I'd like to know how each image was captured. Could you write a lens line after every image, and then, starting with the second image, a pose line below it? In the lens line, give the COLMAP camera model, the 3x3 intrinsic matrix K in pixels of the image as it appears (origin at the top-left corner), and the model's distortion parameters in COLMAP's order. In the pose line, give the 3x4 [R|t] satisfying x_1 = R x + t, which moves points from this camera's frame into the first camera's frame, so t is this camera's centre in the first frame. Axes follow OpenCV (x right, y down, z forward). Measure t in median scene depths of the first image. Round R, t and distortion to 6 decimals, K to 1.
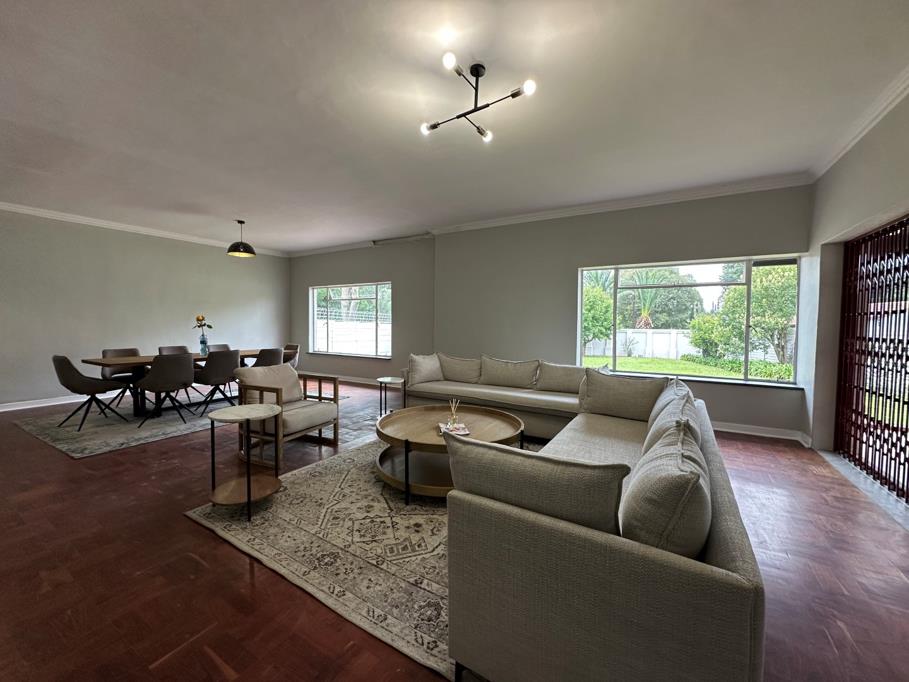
lens RADIAL K [[357.8, 0, 454.5], [0, 357.8, 341.0], [0, 0, 1]] dist [-0.002803, 0.000076]
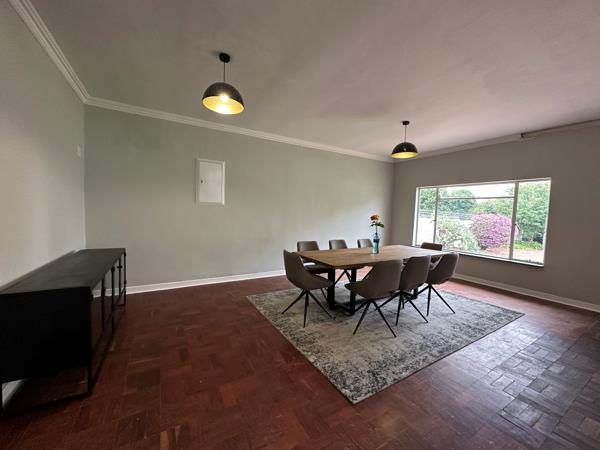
lens RADIAL K [[236.1, 0, 300.0], [0, 236.1, 225.0], [0, 0, 1]] dist [-0.002803, 0.000076]
pose [[0.875986, 0.045689, -0.480169, -0.737432], [-0.047621, 0.998832, 0.008164, -0.047892], [0.479981, 0.015715, 0.877138, 0.382145]]
